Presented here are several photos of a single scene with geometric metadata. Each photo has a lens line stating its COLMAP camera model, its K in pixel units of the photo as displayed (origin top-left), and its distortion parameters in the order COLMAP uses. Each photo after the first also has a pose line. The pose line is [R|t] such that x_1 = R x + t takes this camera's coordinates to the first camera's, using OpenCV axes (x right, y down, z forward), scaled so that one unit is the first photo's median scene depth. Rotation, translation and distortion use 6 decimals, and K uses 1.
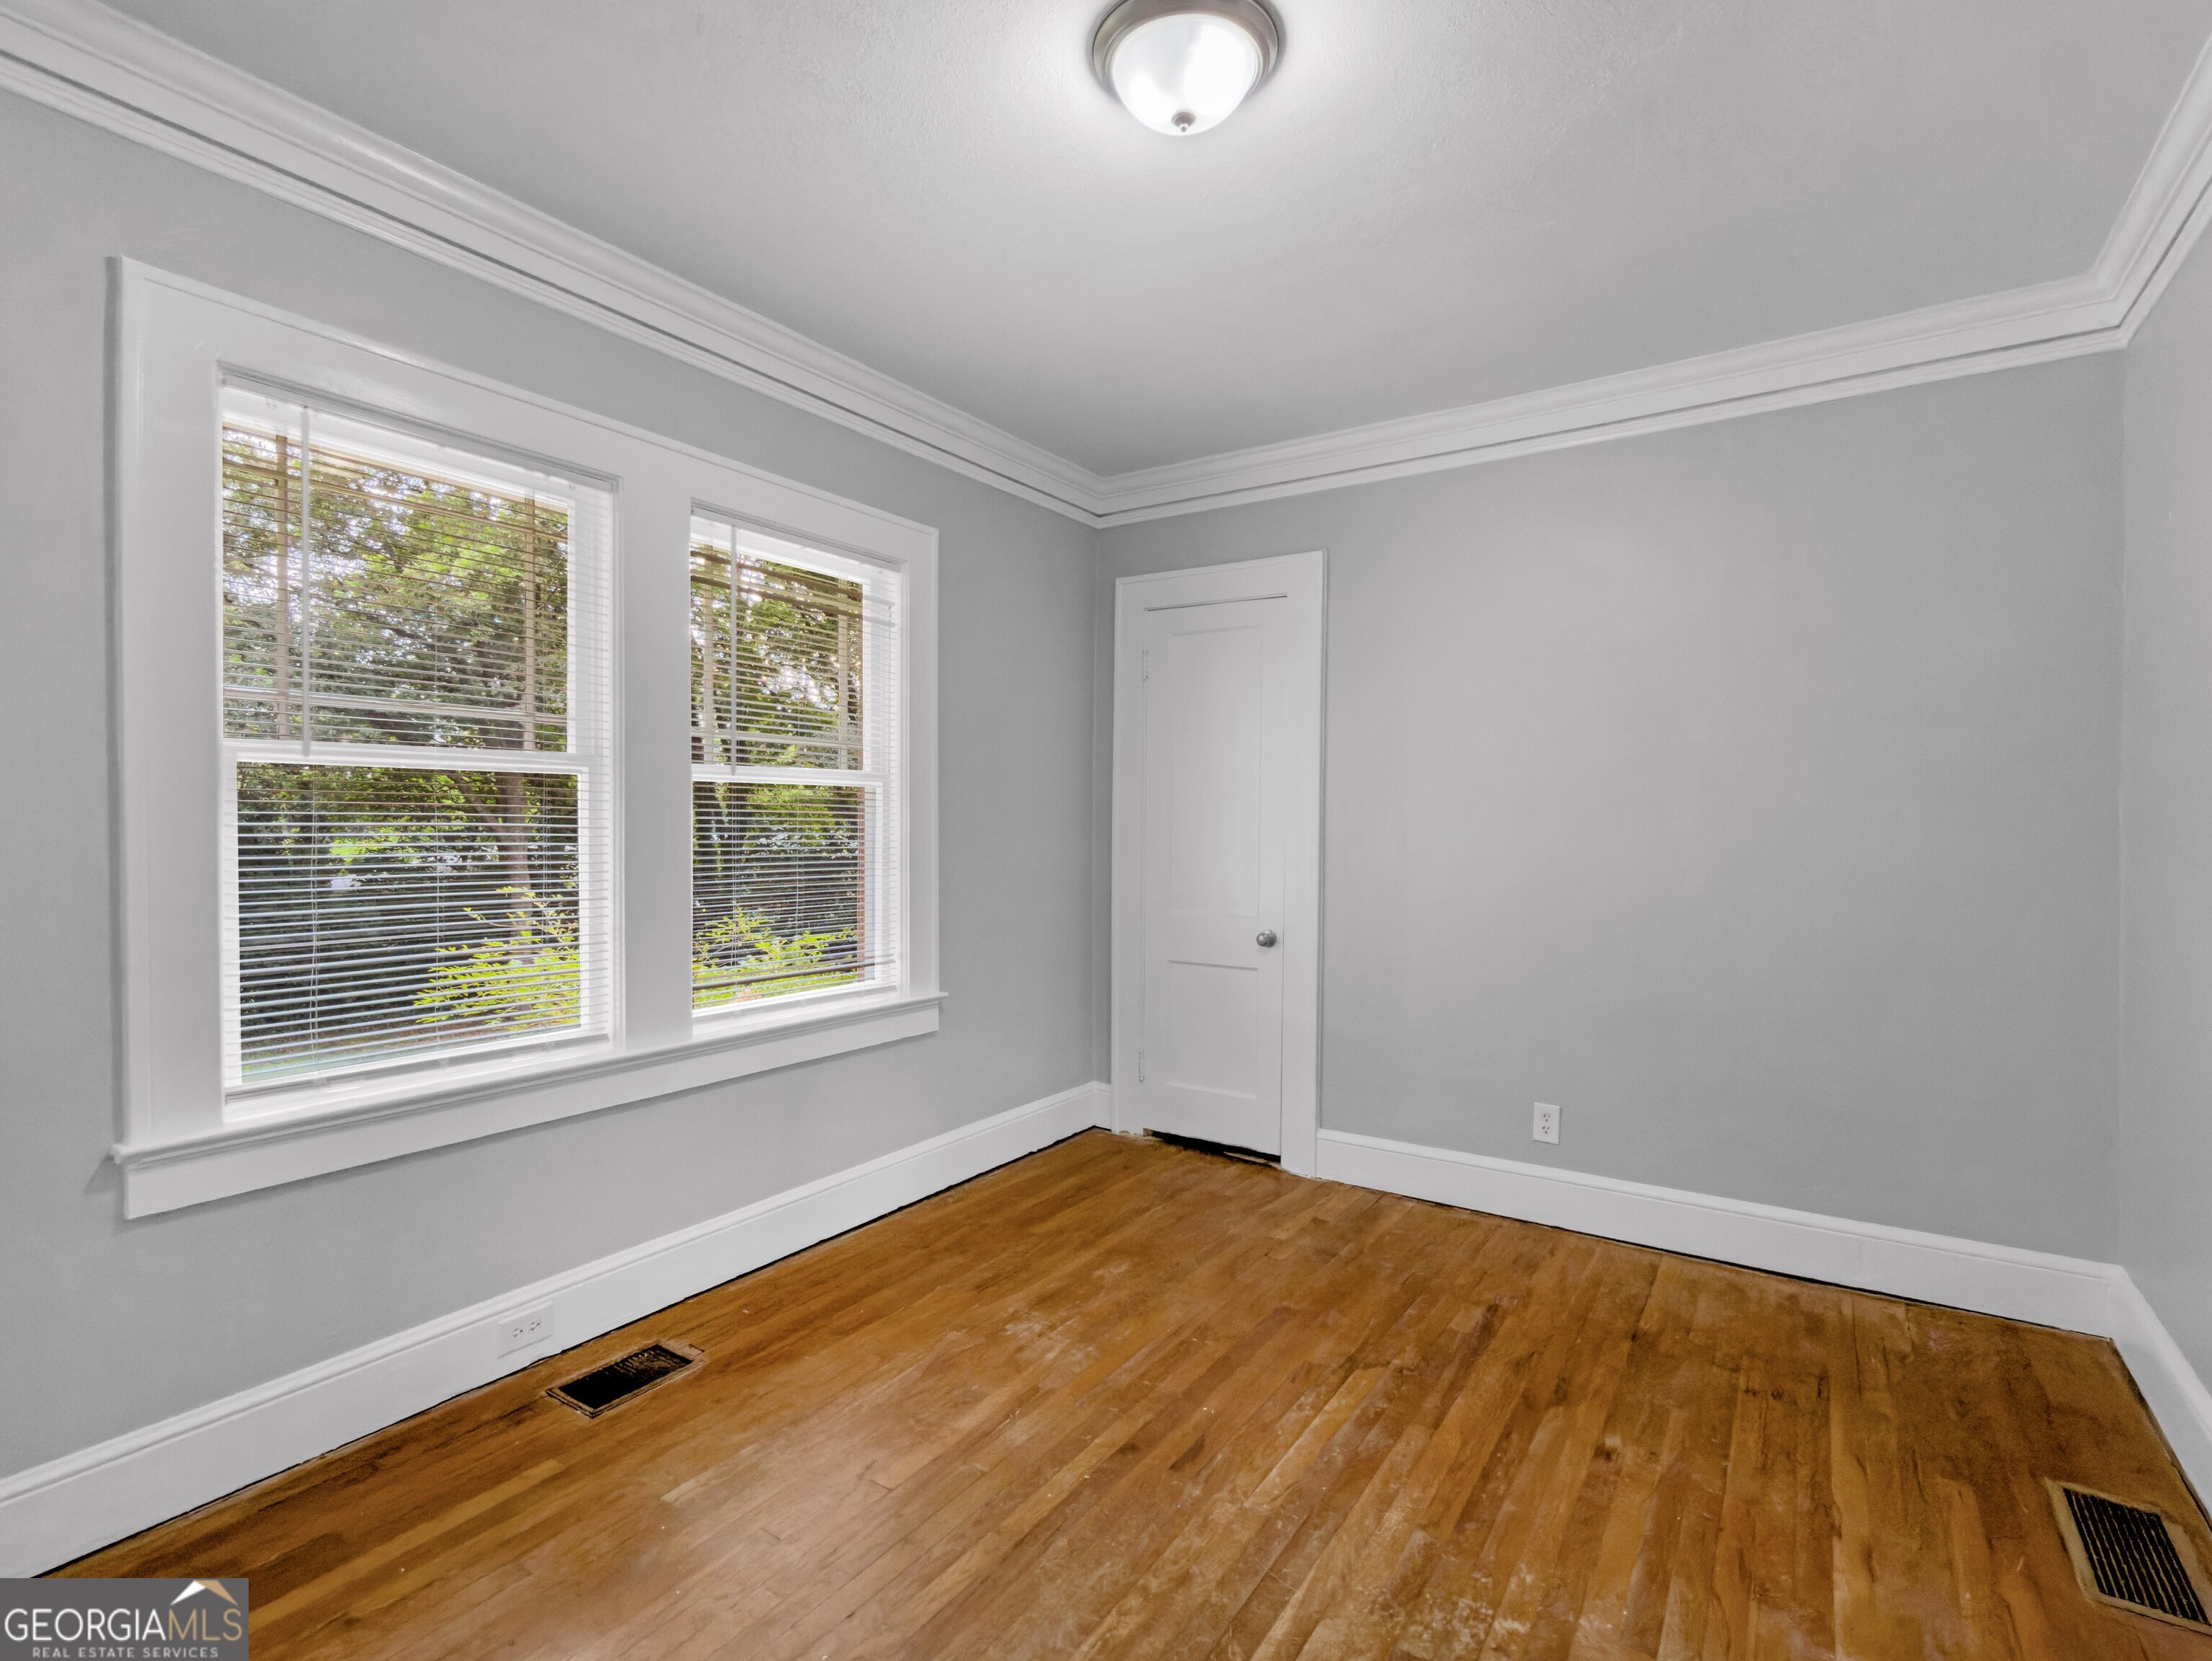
lens RADIAL K [[1059.0, 0, 1106.0], [0, 1059.0, 830.5], [0, 0, 1]] dist [0.001709, 0.000407]
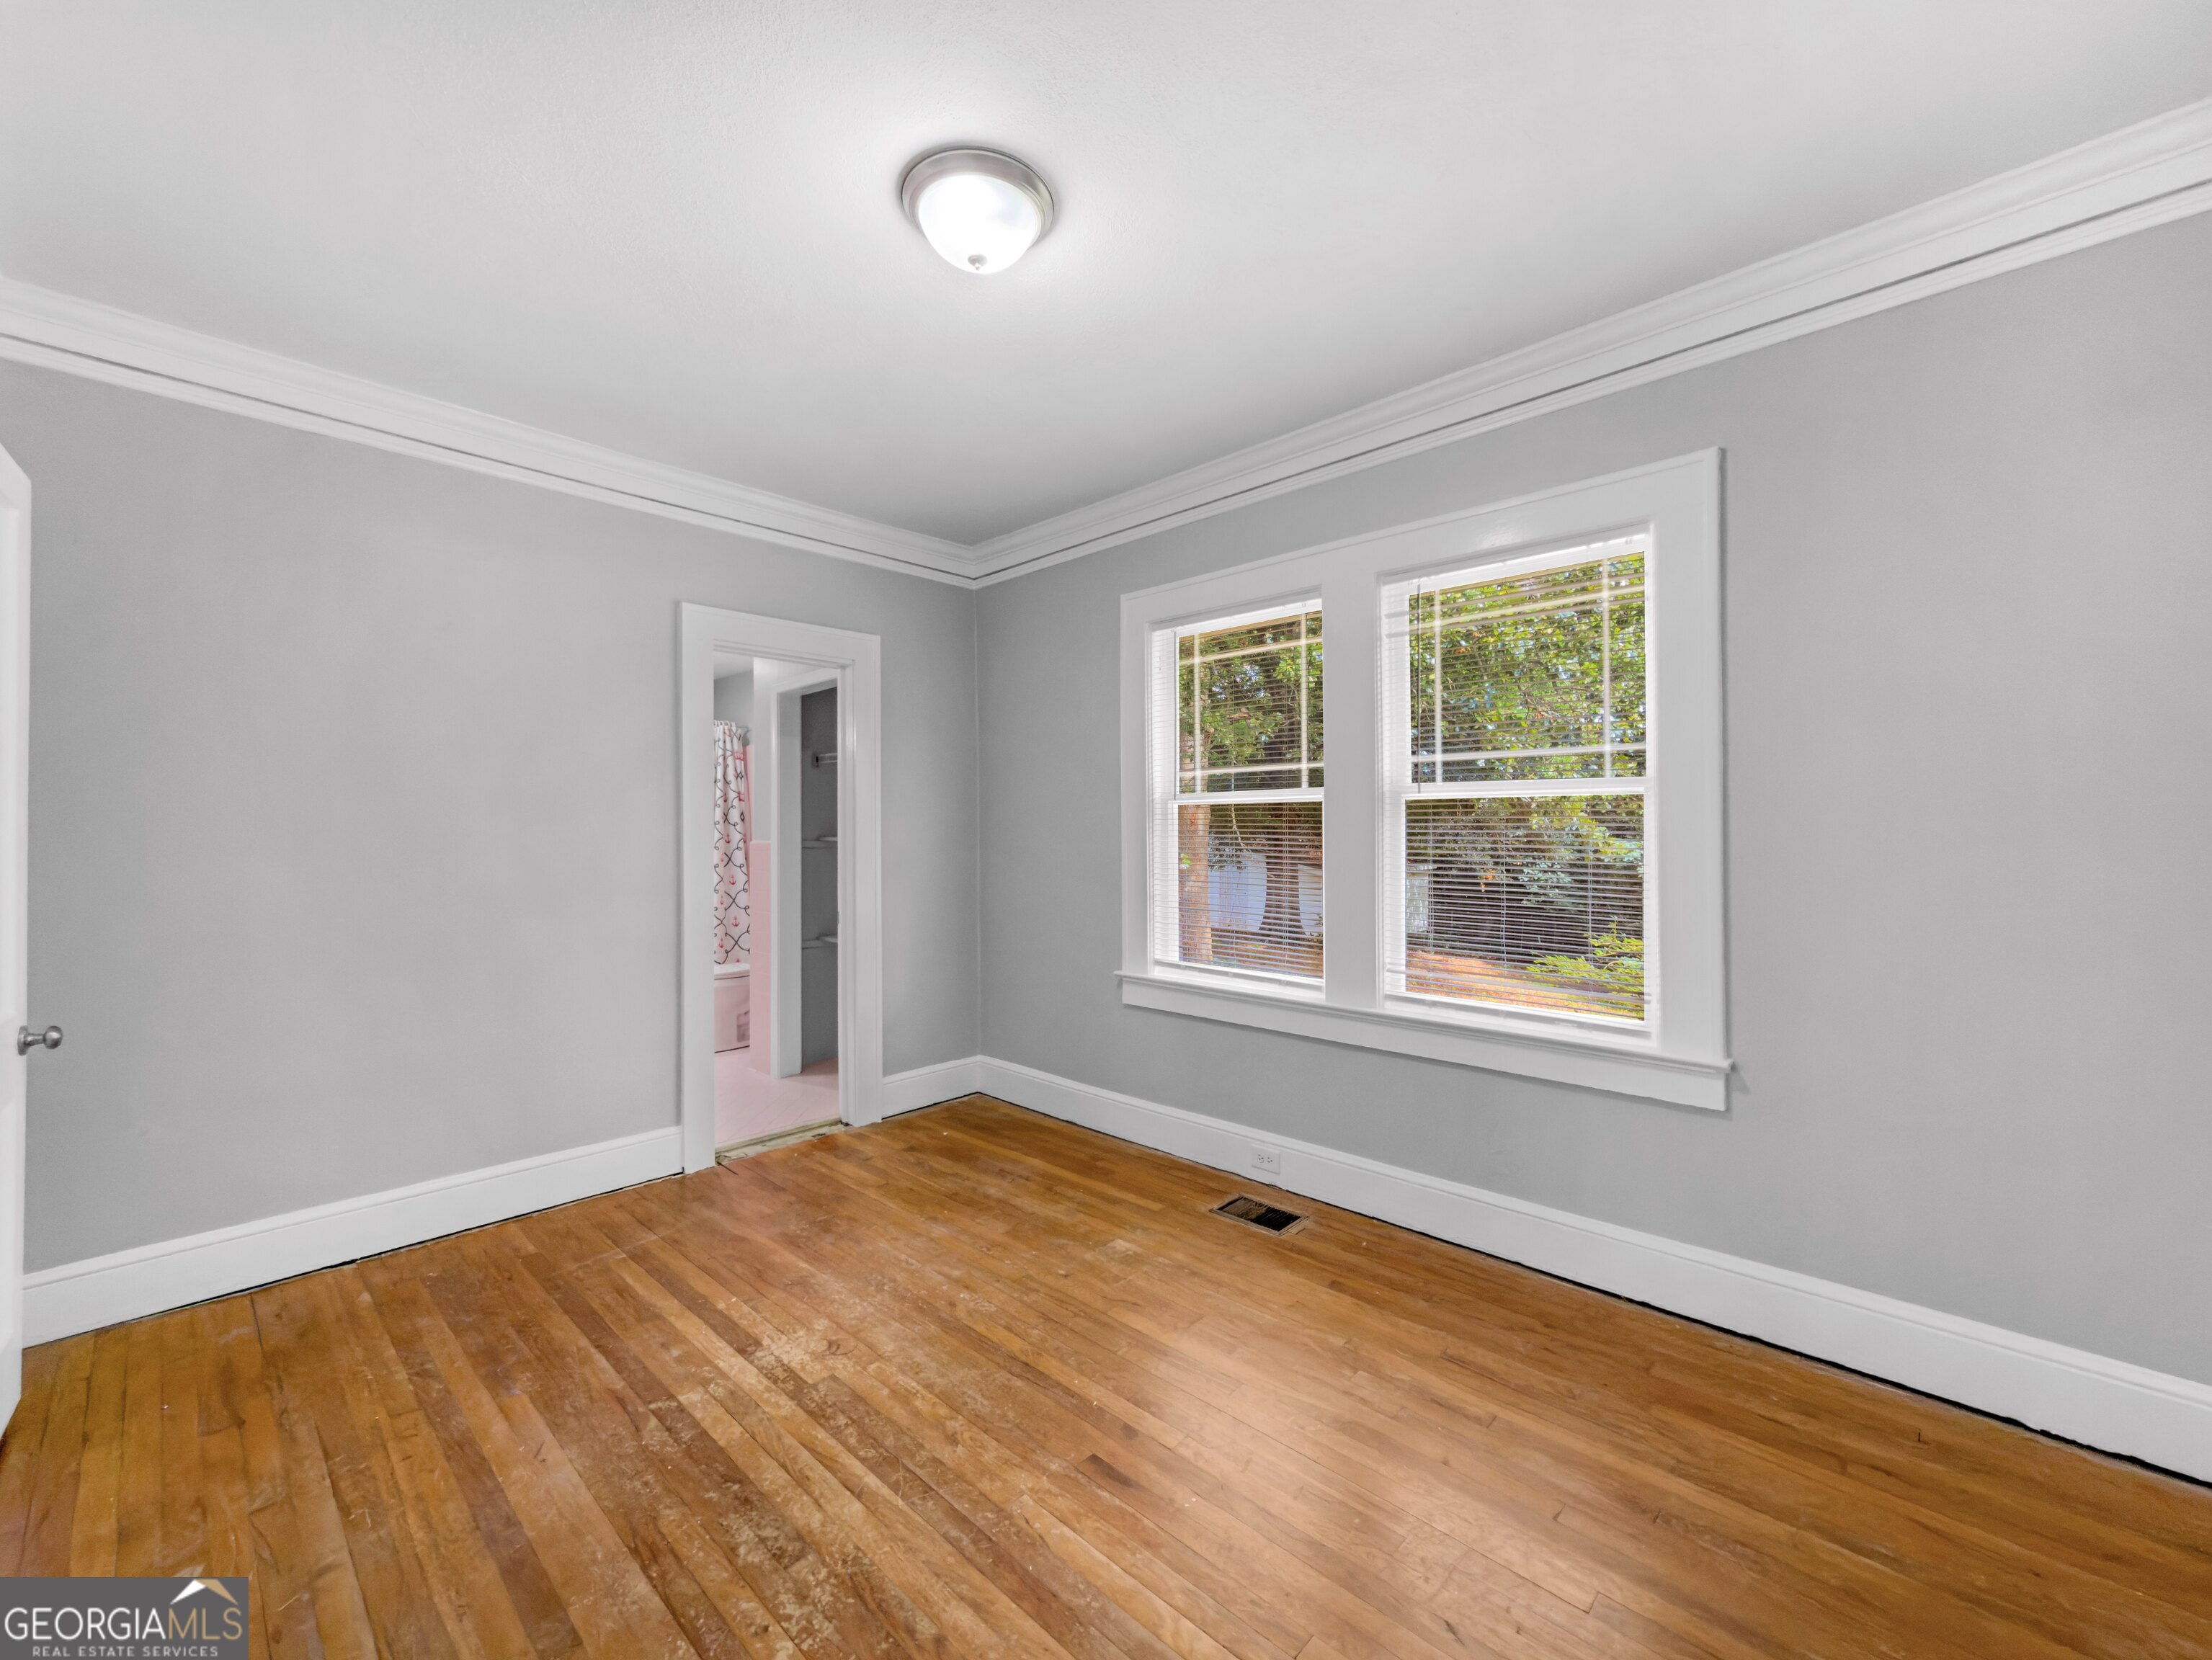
lens RADIAL K [[892.6, 0, 1106.0], [0, 892.6, 830.0], [0, 0, 1]] dist [-0.003924, 0.000214]
pose [[-0.167716, -0.005190, -0.985822, 0.927056], [-0.012229, 0.999920, -0.003184, -0.007798], [0.985760, 0.011522, -0.167766, 1.157384]]
